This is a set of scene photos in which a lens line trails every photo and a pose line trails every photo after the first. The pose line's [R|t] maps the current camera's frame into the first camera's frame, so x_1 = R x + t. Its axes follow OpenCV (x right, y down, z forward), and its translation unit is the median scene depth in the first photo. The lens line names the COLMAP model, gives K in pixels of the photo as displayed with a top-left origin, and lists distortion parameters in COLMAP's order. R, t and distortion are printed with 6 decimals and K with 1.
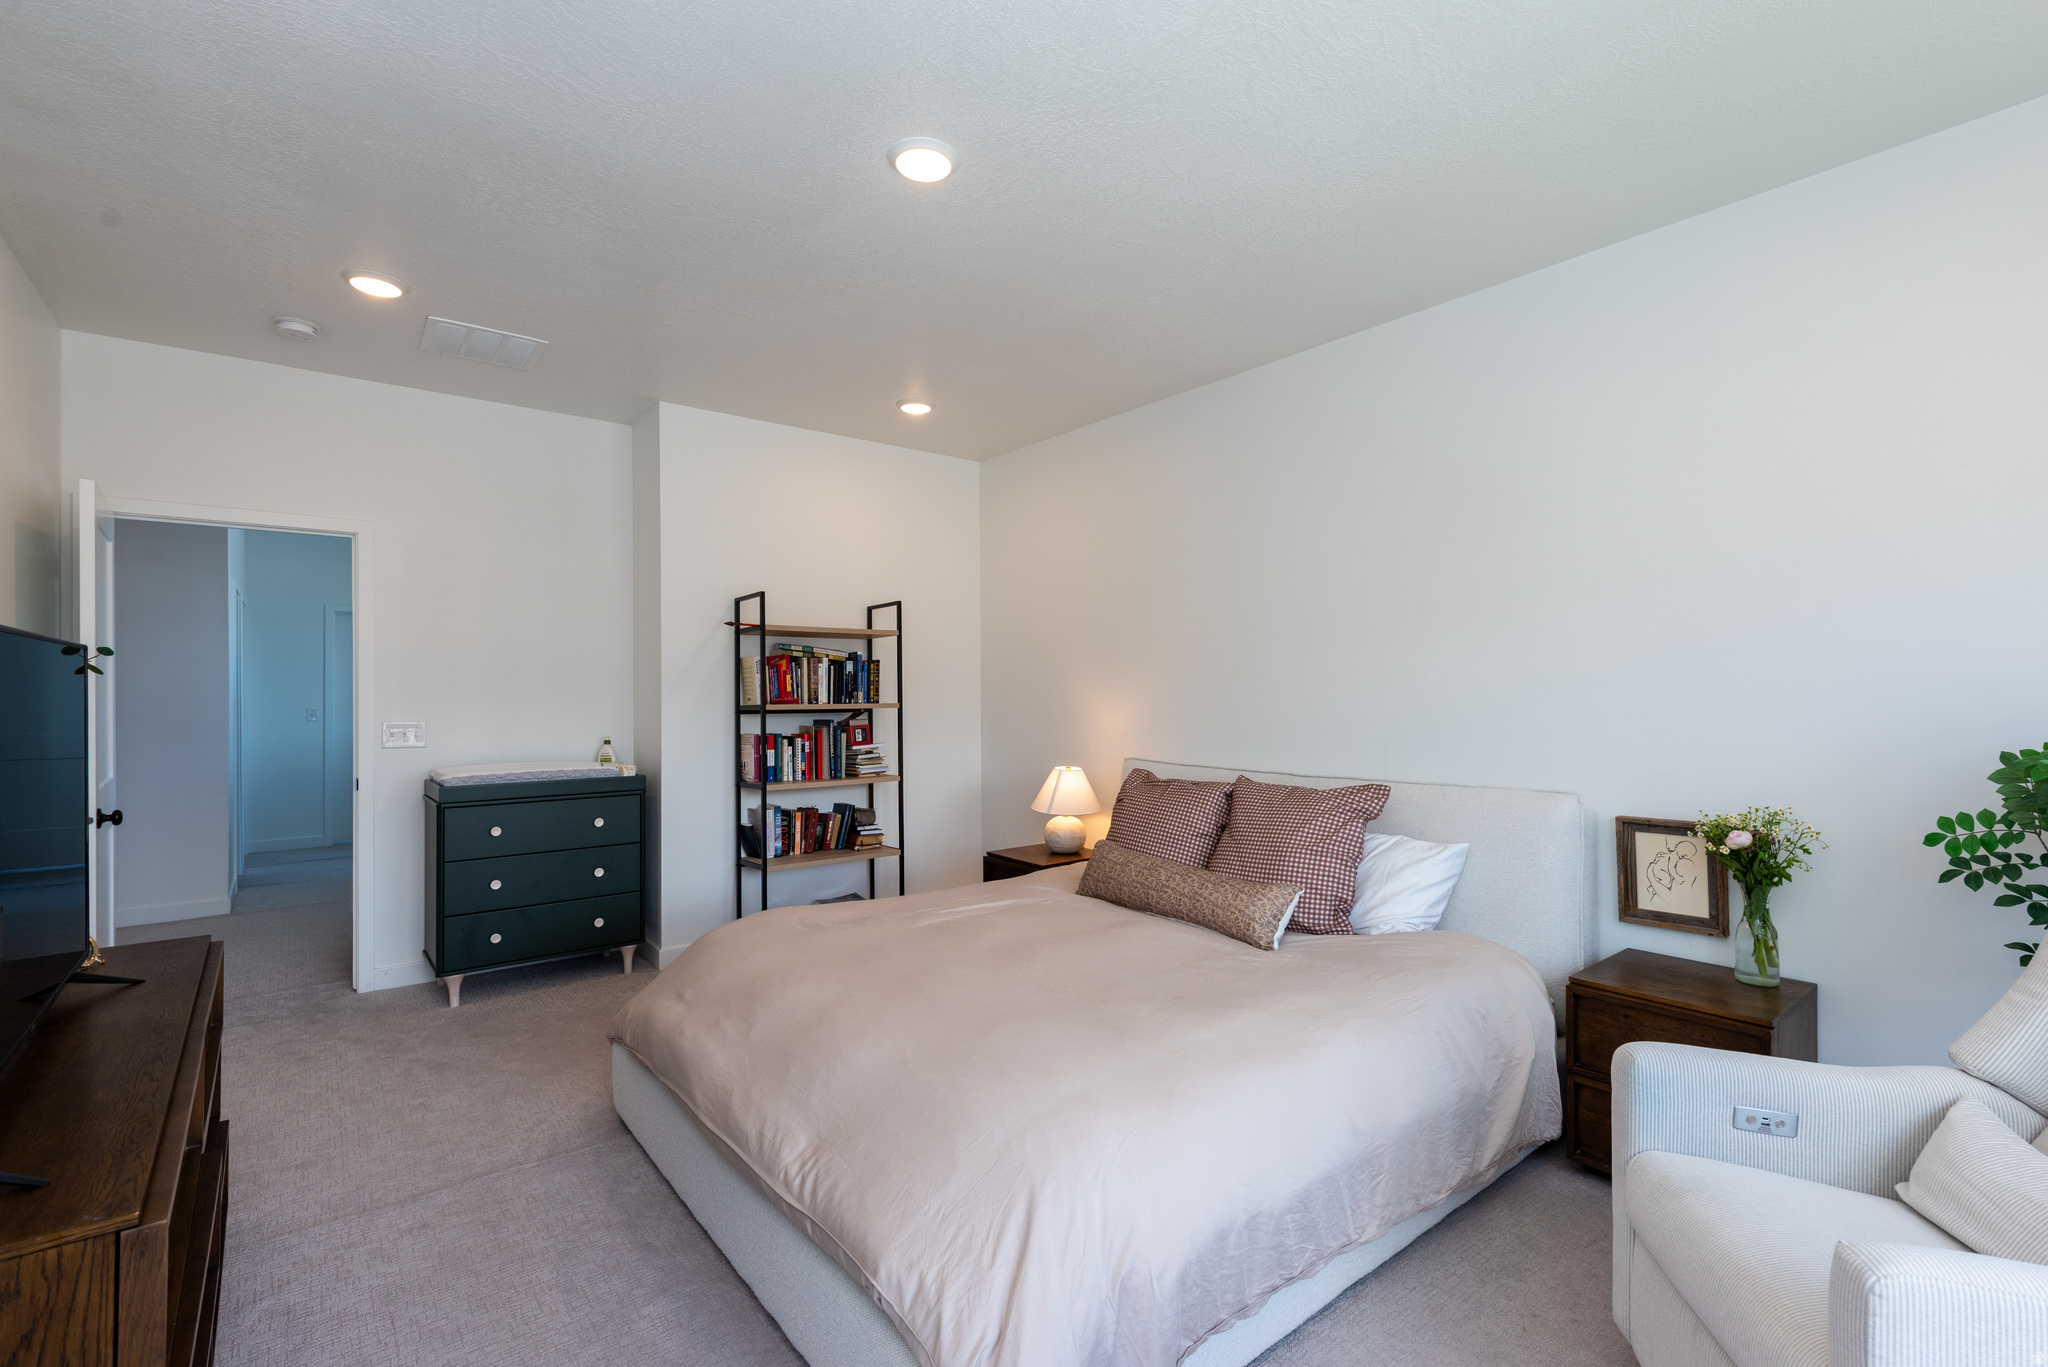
lens RADIAL K [[912.7, 0, 1024.0], [0, 912.7, 683.5], [0, 0, 1]] dist [0.000850, 0.000020]
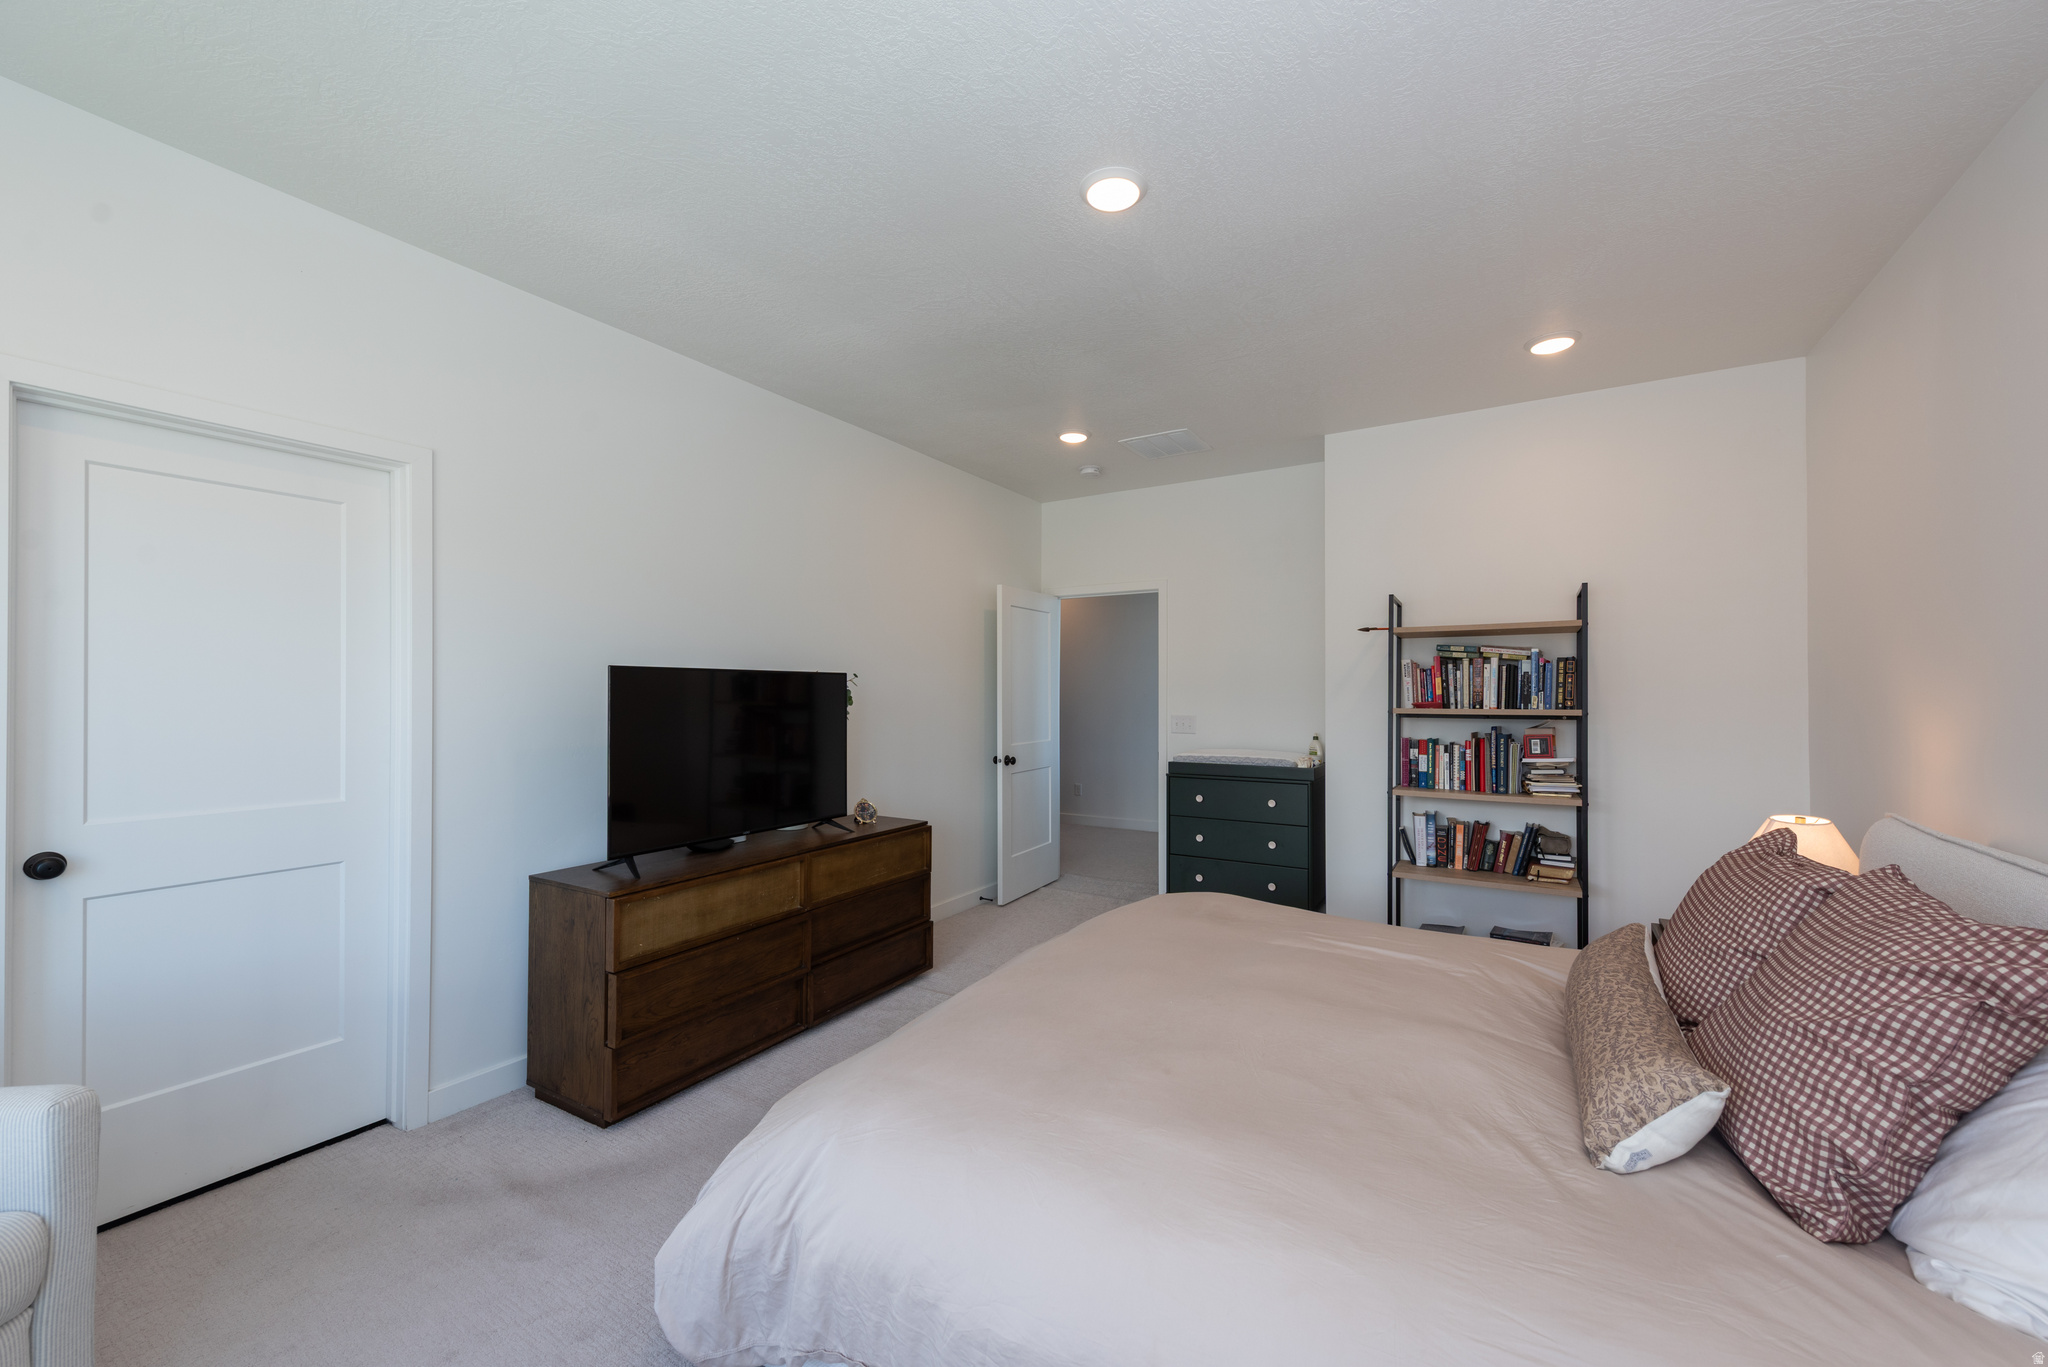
lens RADIAL K [[795.8, 0, 1024.0], [0, 795.8, 683.5], [0, 0, 1]] dist [0.002054, -0.000133]
pose [[0.334563, -0.012763, -0.942287, 0.375220], [0.005903, 0.999917, -0.011447, 0.003853], [0.942355, -0.001733, 0.334611, 0.310926]]
